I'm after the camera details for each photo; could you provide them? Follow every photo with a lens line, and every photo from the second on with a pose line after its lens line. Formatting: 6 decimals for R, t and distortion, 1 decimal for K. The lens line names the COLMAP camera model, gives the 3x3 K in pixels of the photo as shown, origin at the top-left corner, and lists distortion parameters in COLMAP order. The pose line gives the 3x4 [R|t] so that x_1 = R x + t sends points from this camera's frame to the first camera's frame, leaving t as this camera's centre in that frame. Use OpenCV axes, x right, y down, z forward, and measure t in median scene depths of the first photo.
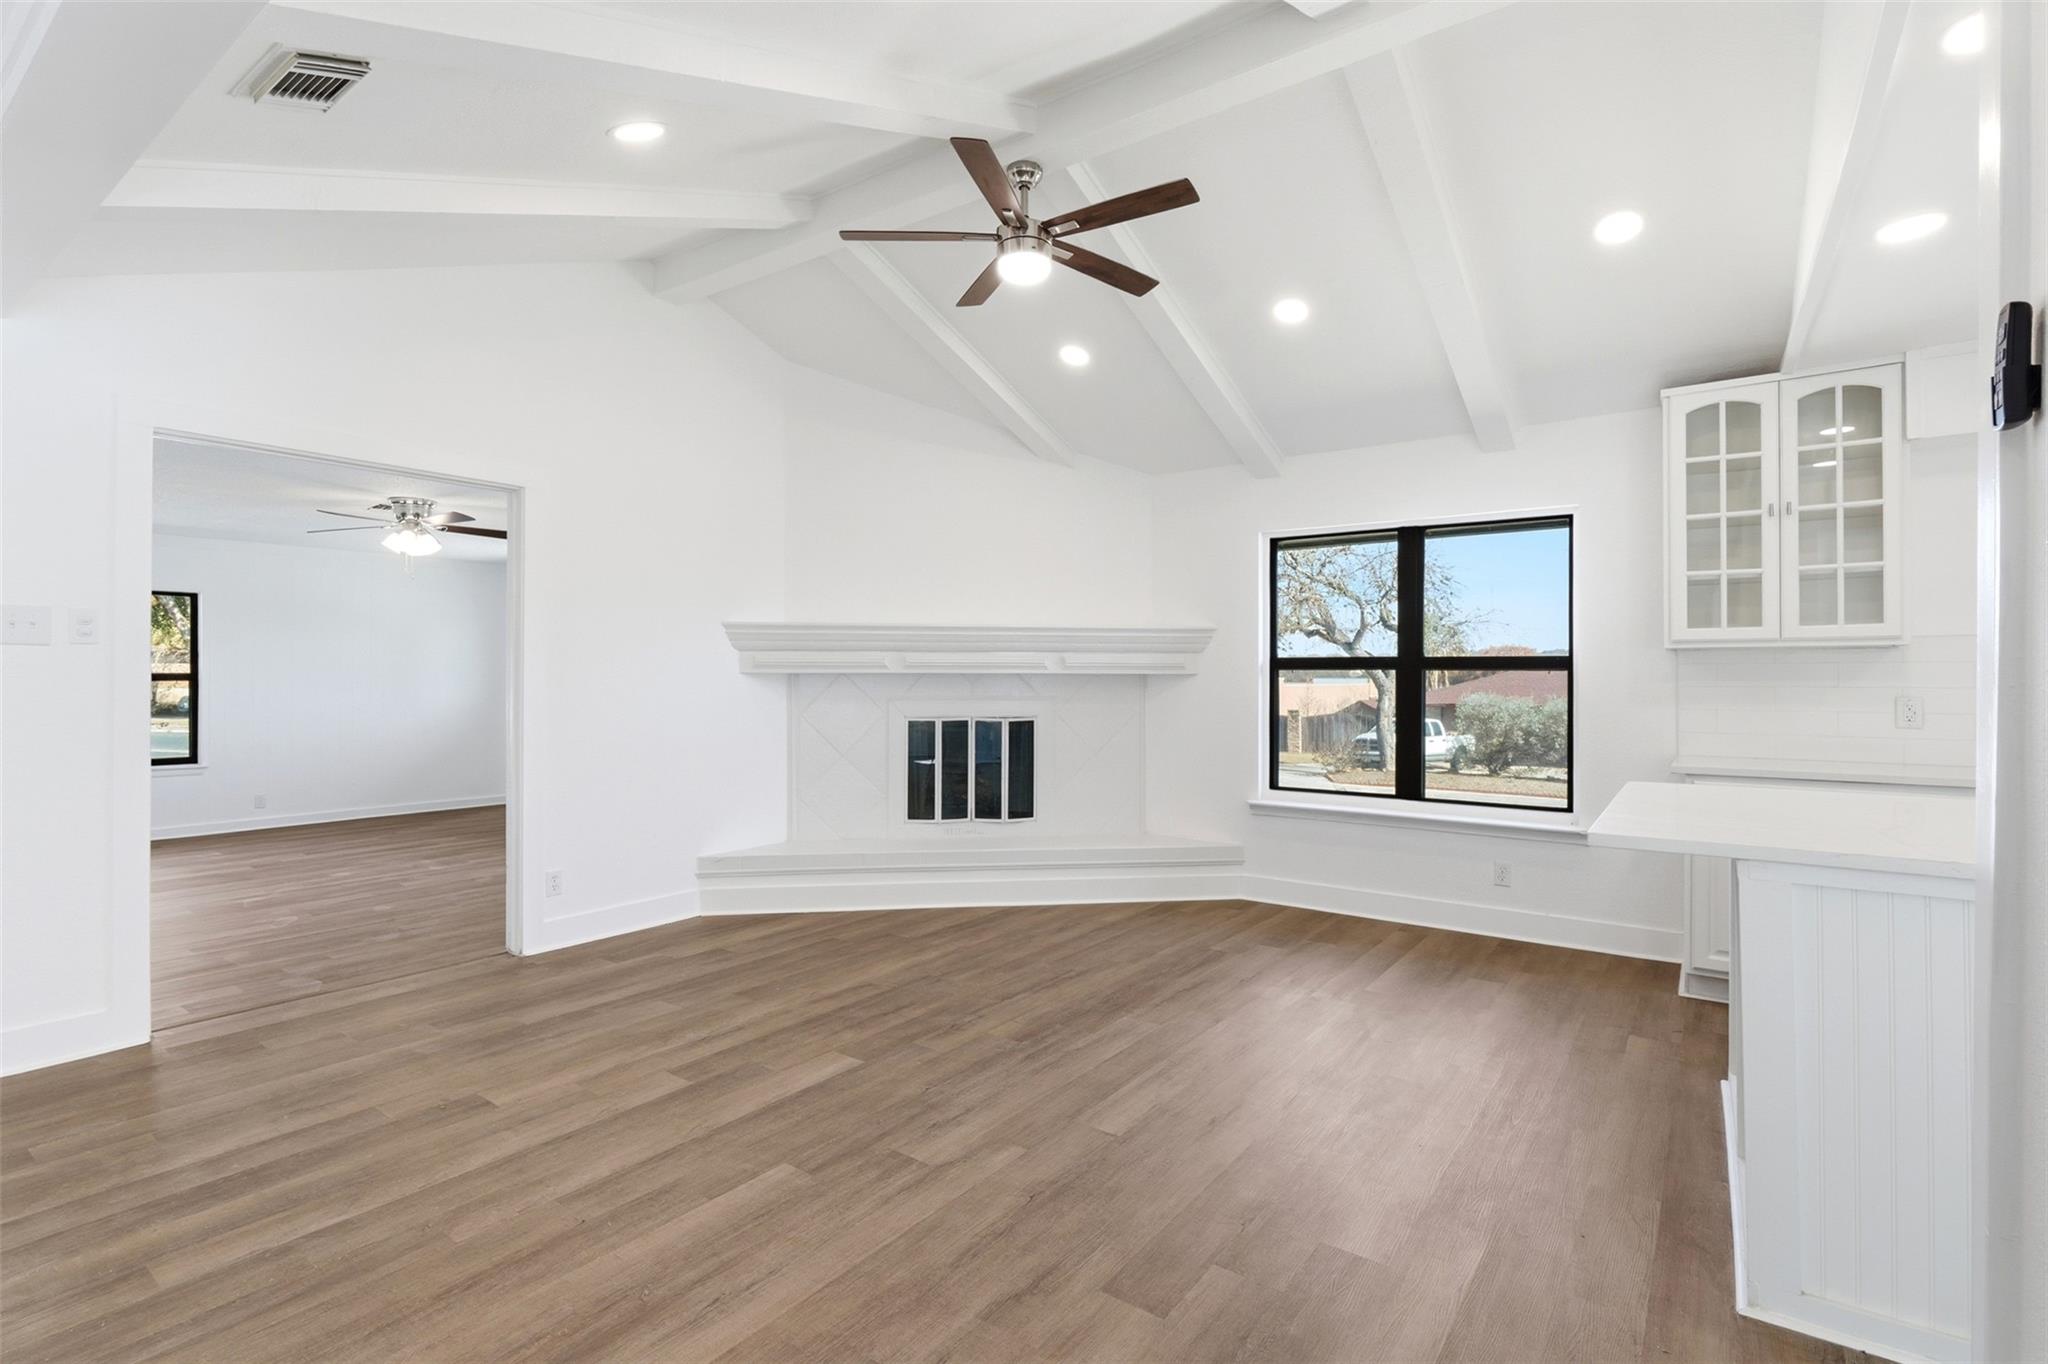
lens RADIAL K [[958.7, 0, 1028.1], [0, 958.7, 675.7], [0, 0, 1]] dist [-0.000626, 0.000064]
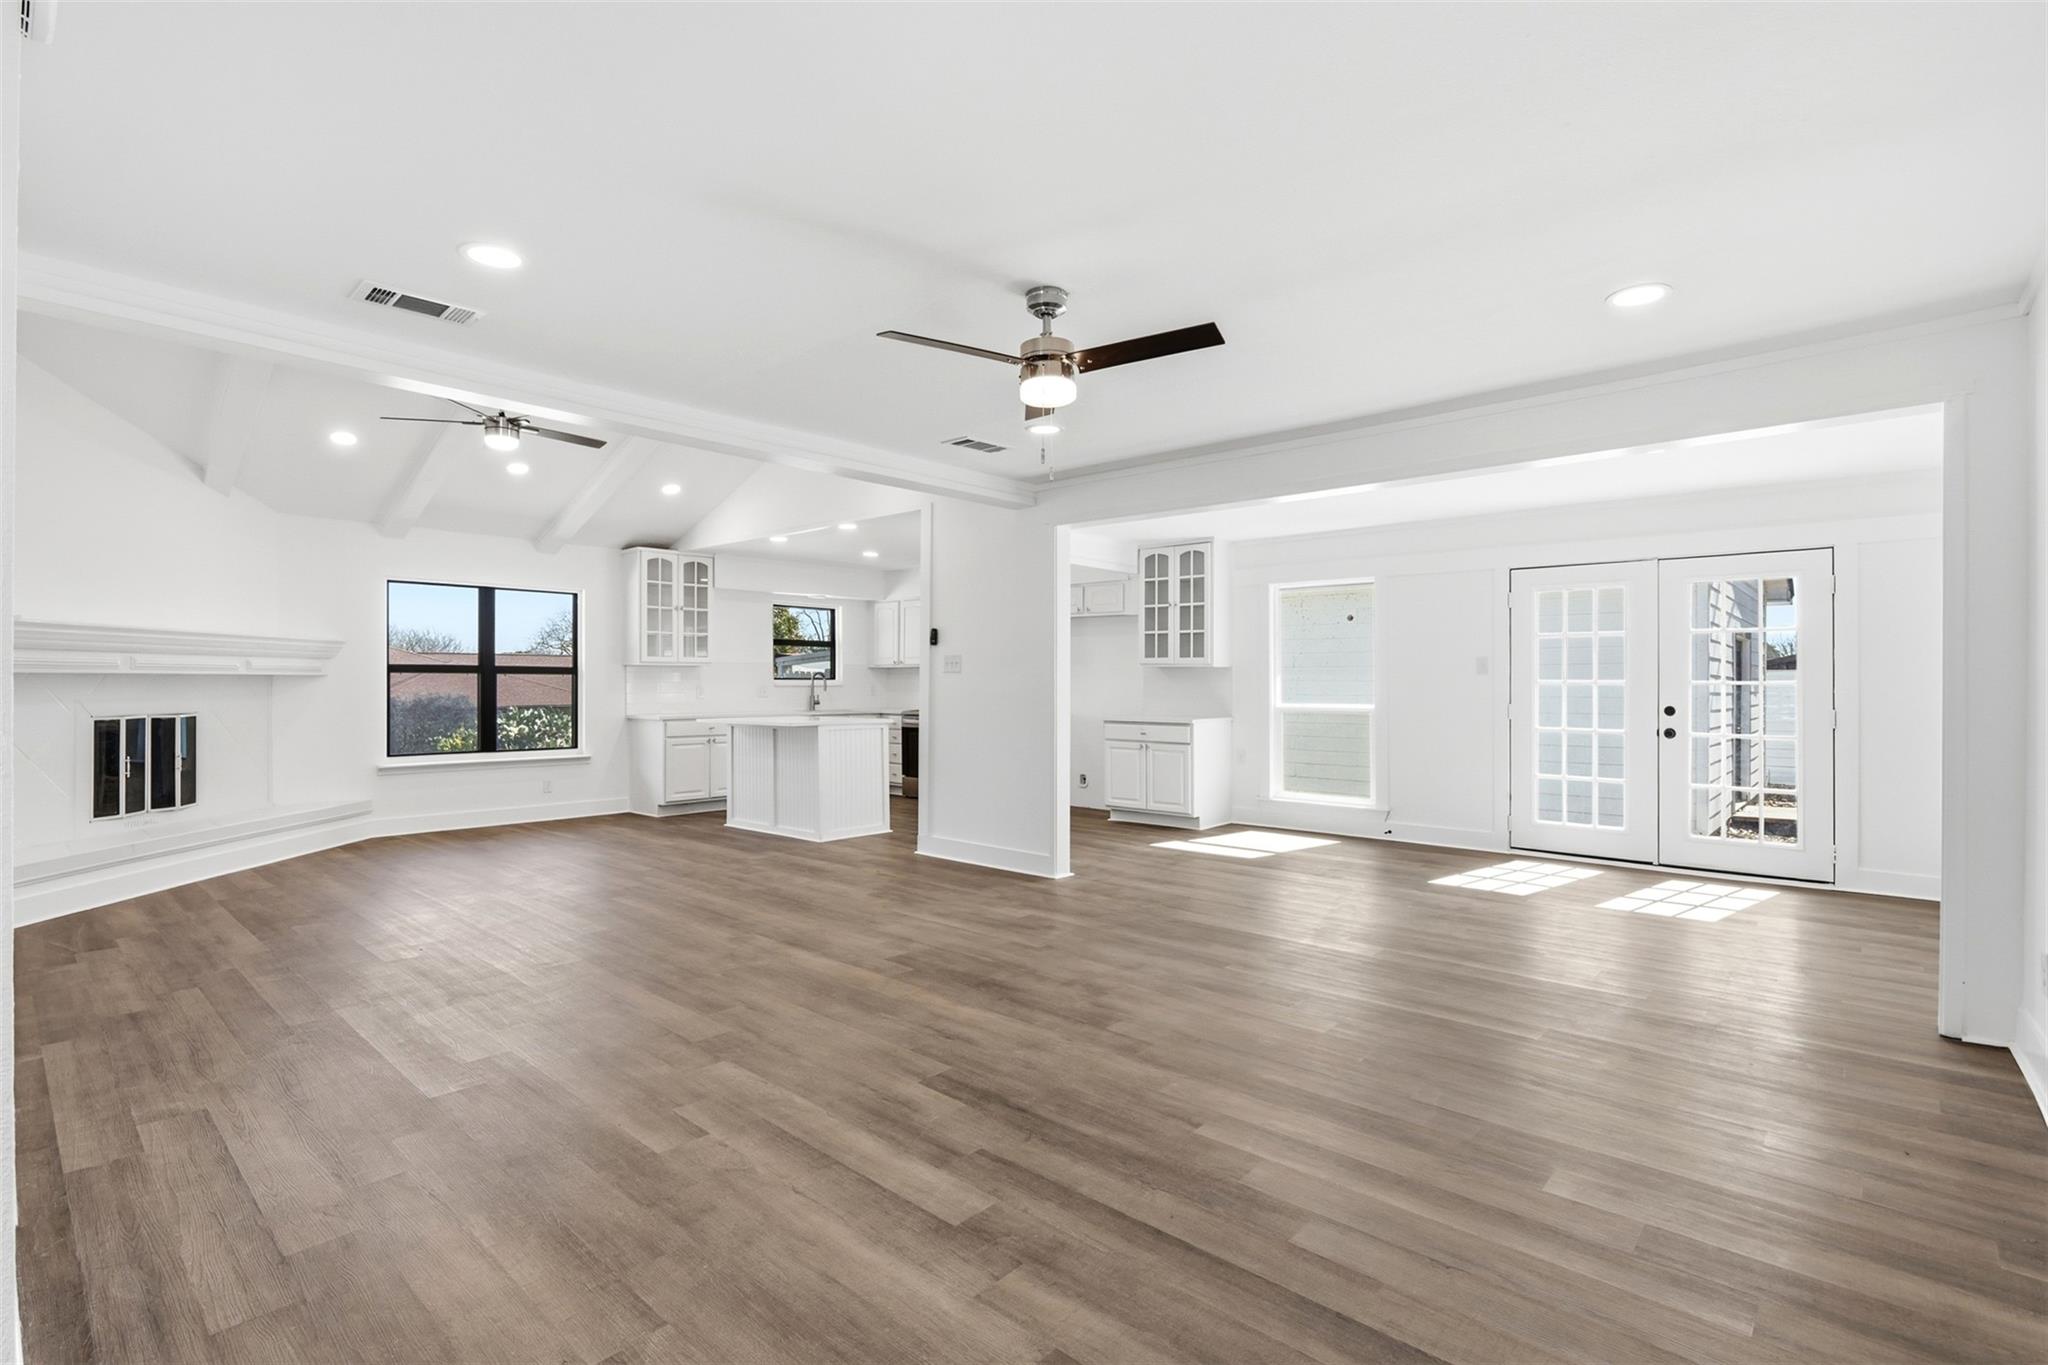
lens RADIAL K [[958.7, 0, 1028.1], [0, 958.7, 676.2], [0, 0, 1]] dist [-0.000626, 0.000064]
pose [[0.109964, 0.002869, 0.993931, -1.020907], [-0.002781, 0.999993, -0.002579, 0.000427], [-0.993932, -0.002480, 0.109971, -0.089603]]
